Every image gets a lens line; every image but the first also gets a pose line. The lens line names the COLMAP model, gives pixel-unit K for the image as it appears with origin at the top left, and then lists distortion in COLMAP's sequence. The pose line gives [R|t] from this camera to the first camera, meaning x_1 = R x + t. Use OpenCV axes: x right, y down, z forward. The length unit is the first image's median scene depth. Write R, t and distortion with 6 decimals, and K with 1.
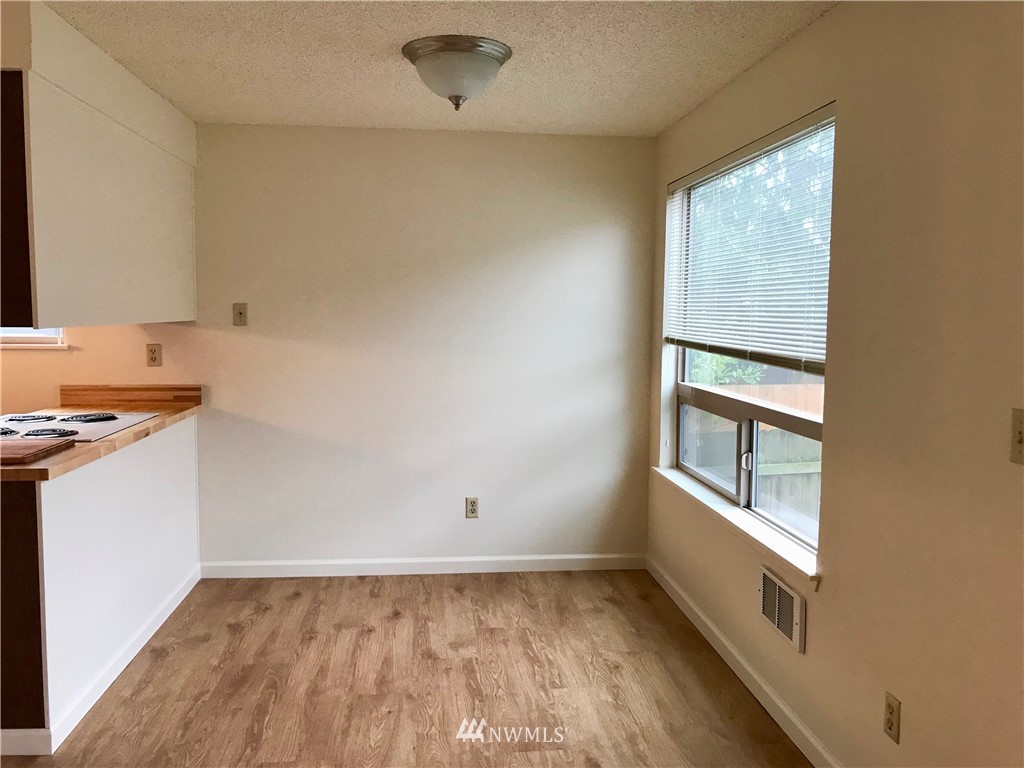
lens RADIAL K [[831.0, 0, 513.1], [0, 831.0, 377.6], [0, 0, 1]] dist [0.000283, -0.002666]
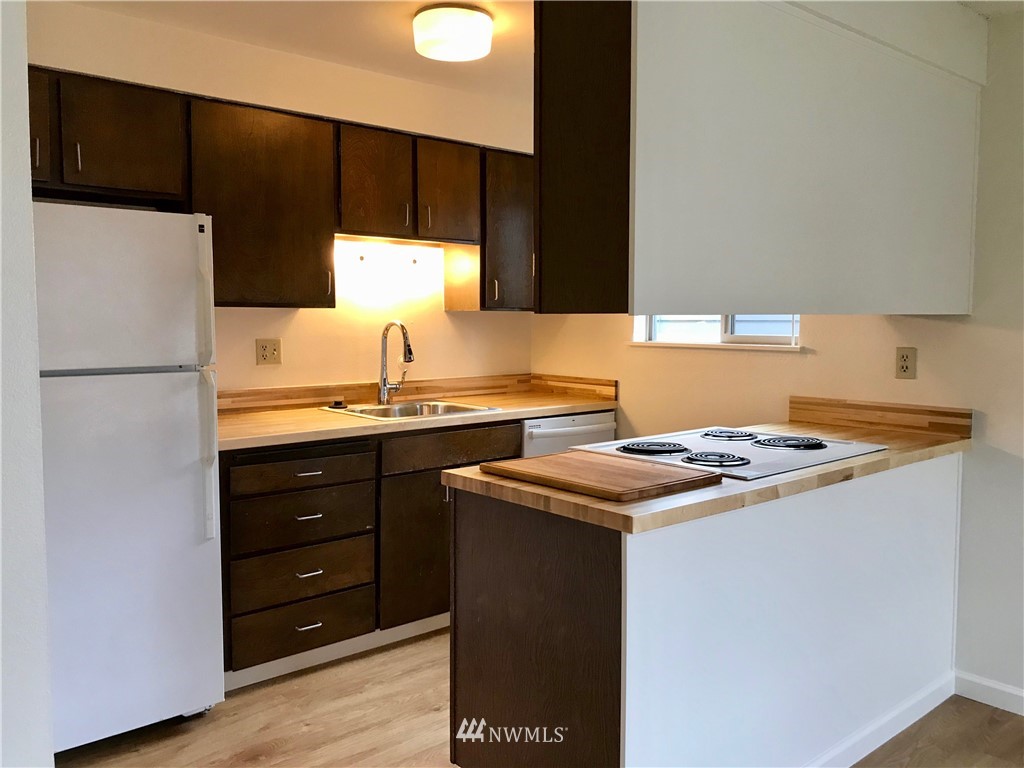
lens RADIAL K [[831.0, 0, 513.1], [0, 831.0, 377.6], [0, 0, 1]] dist [0.000283, -0.002666]
pose [[0.570679, 0.049444, -0.819684, -0.038402], [-0.061903, 0.997936, 0.017098, -0.005751], [0.818837, 0.040983, 0.572561, 0.316709]]
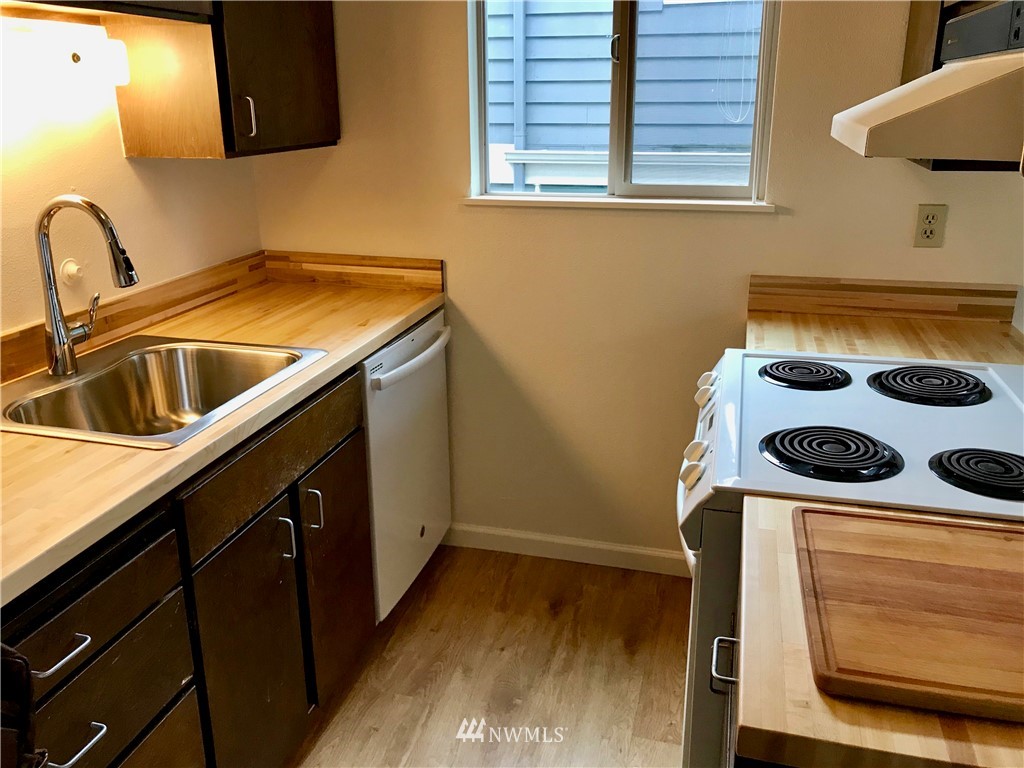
lens RADIAL K [[831.0, 0, 513.1], [0, 831.0, 377.6], [0, 0, 1]] dist [0.000283, -0.002666]
pose [[0.931516, 0.098422, -0.350129, -0.489551], [-0.012752, 0.970935, 0.239004, -0.056598], [0.363476, -0.218171, 0.905697, 0.411909]]
